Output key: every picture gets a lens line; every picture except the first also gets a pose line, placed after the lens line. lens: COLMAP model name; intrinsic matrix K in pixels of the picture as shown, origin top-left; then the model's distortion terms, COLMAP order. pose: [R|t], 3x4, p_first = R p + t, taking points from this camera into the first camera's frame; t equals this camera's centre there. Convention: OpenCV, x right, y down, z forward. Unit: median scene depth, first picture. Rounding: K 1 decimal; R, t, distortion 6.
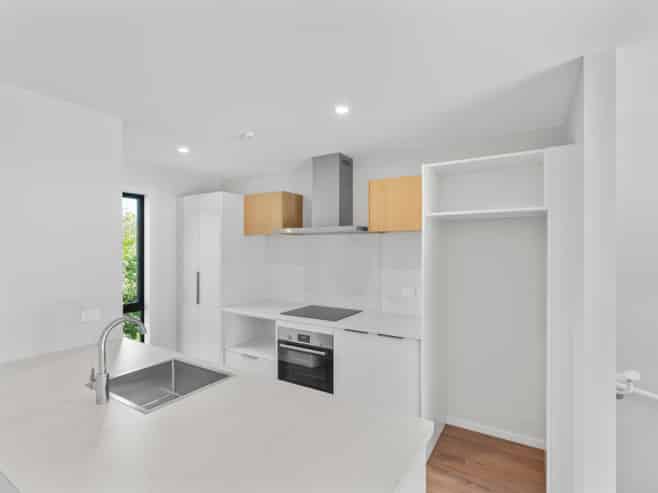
lens RADIAL K [[319.9, 0, 329.0], [0, 319.9, 246.5], [0, 0, 1]] dist [0.000851, 0.000114]
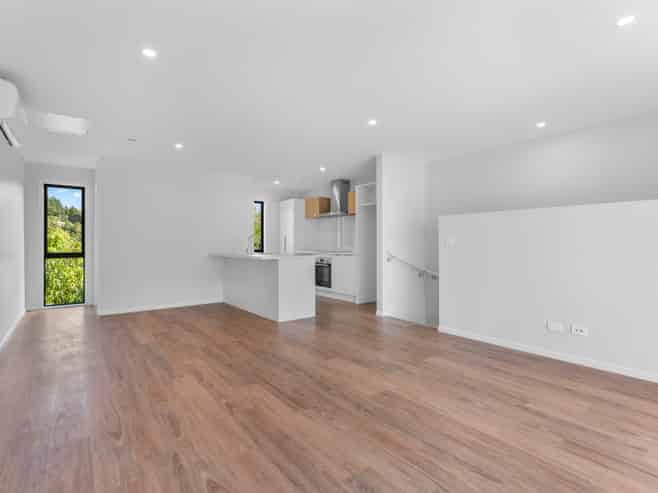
lens RADIAL K [[311.2, 0, 329.0], [0, 311.2, 246.5], [0, 0, 1]] dist [0.000019, 0.000006]
pose [[0.943072, 0.001153, -0.332586, 0.646569], [0.002628, 0.999937, 0.010919, 0.146246], [0.332578, -0.011171, 0.943010, -1.005287]]
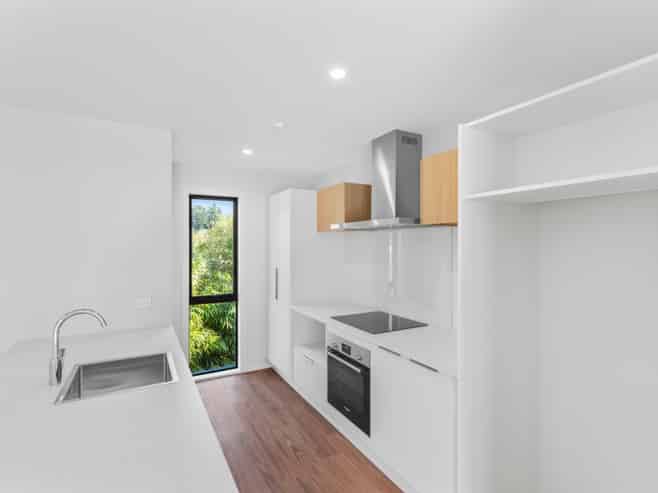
lens RADIAL K [[325.3, 0, 329.0], [0, 325.3, 246.5], [0, 0, 1]] dist [-0.002449, -0.000053]
pose [[0.881669, 0.002183, -0.471863, 0.265015], [0.005436, 0.999876, 0.014782, -0.006164], [0.471837, -0.015598, 0.881548, 0.174287]]
